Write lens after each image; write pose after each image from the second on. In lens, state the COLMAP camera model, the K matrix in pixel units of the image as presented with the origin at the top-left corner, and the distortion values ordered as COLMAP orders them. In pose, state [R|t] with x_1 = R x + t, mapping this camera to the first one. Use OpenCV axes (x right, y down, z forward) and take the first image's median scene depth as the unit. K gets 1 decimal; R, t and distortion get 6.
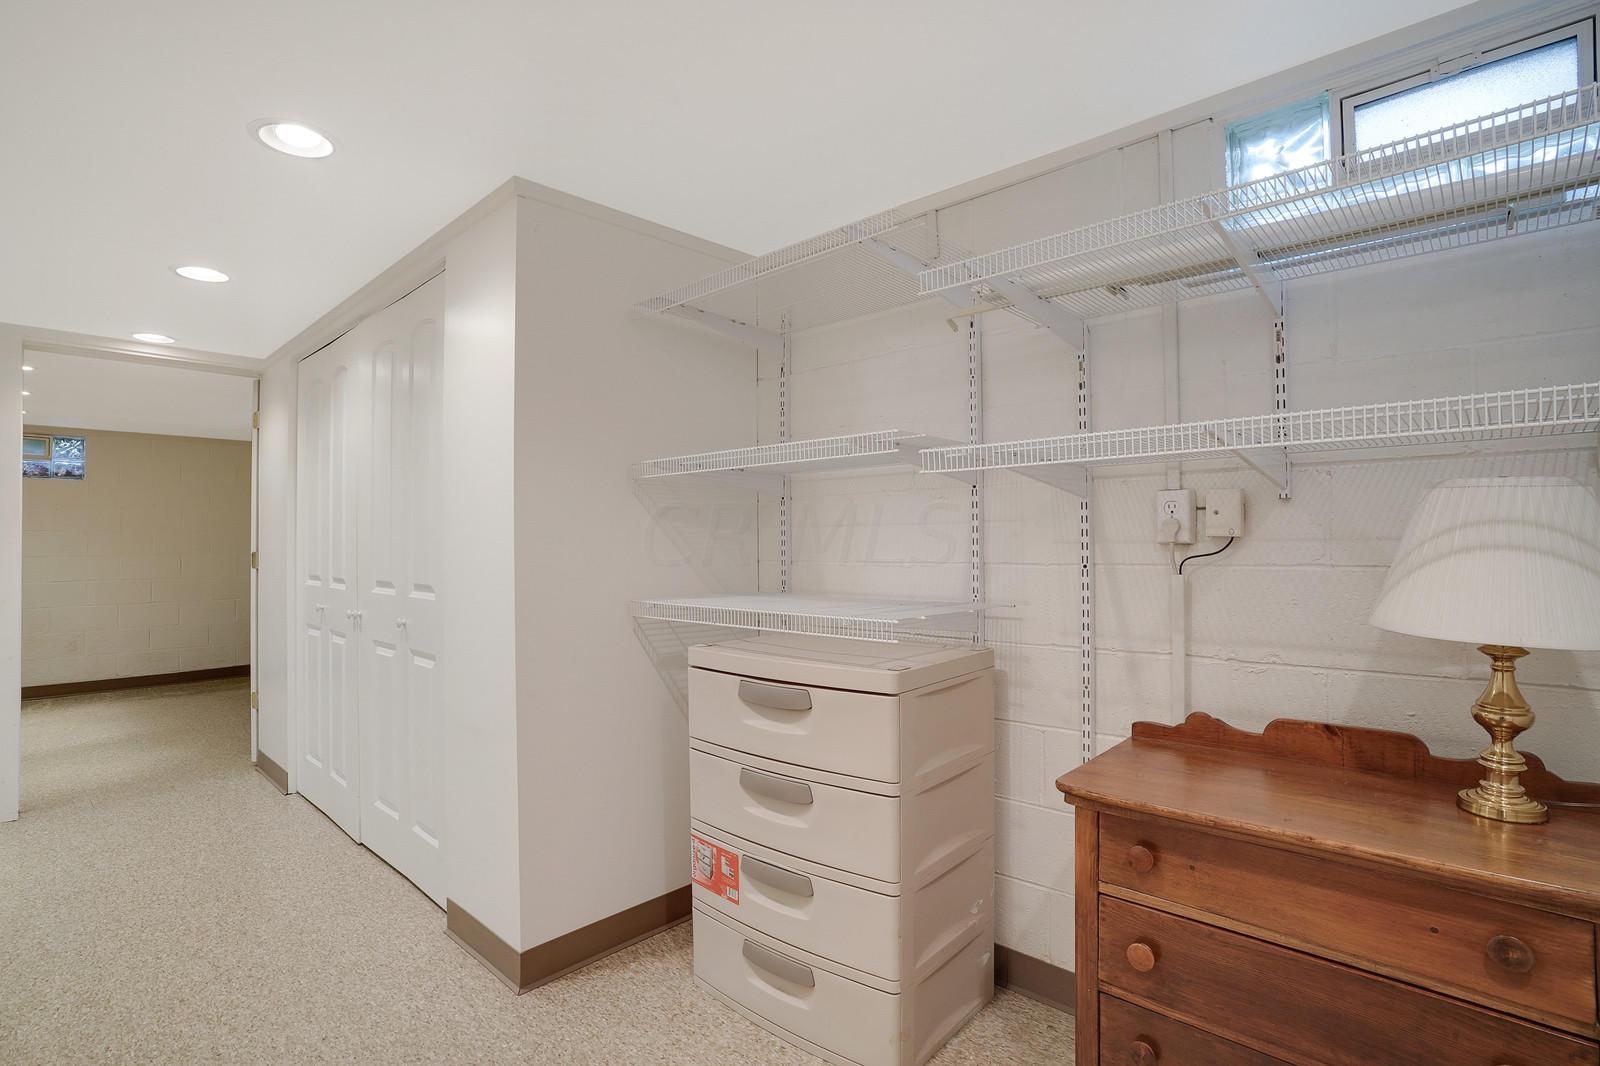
lens RADIAL K [[786.2, 0, 800.0], [0, 786.2, 533.0], [0, 0, 1]] dist [-0.001960, -0.000403]
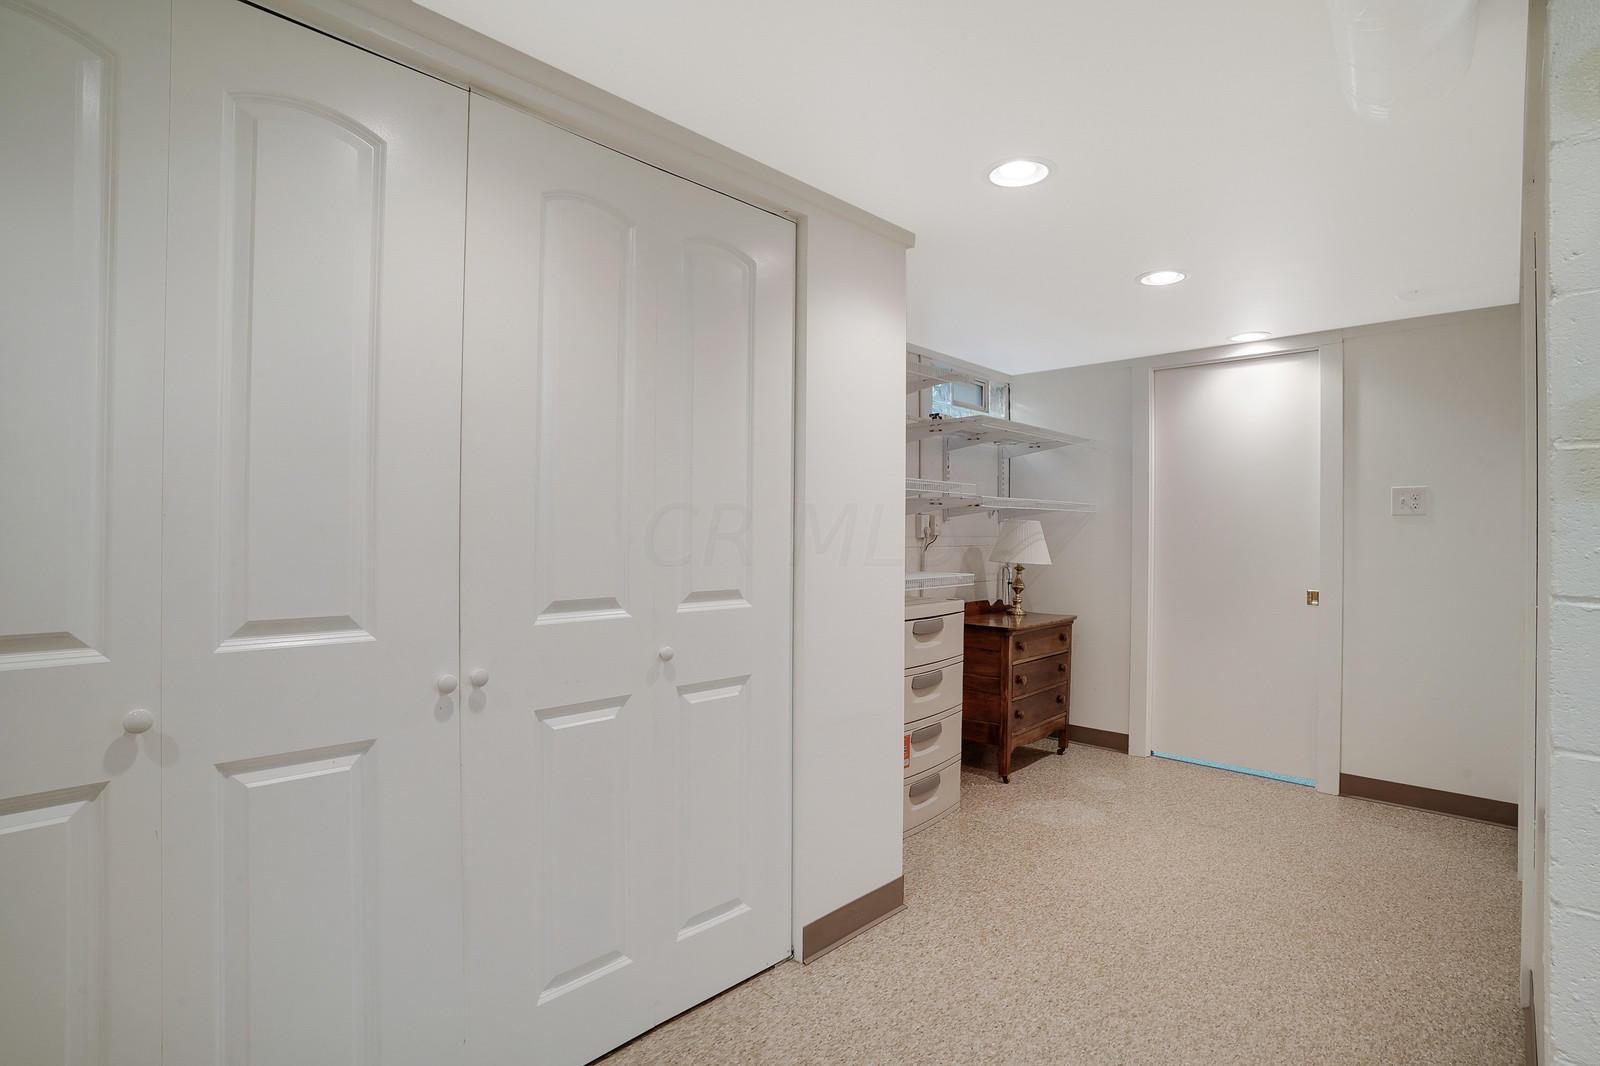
lens RADIAL K [[786.2, 0, 800.0], [0, 786.2, 533.0], [0, 0, 1]] dist [-0.001960, -0.000403]
pose [[-0.006361, 0.003538, 0.999974, -1.787814], [-0.020926, 0.999774, -0.003670, 0.015909], [-0.999761, -0.020949, -0.006286, 1.341048]]
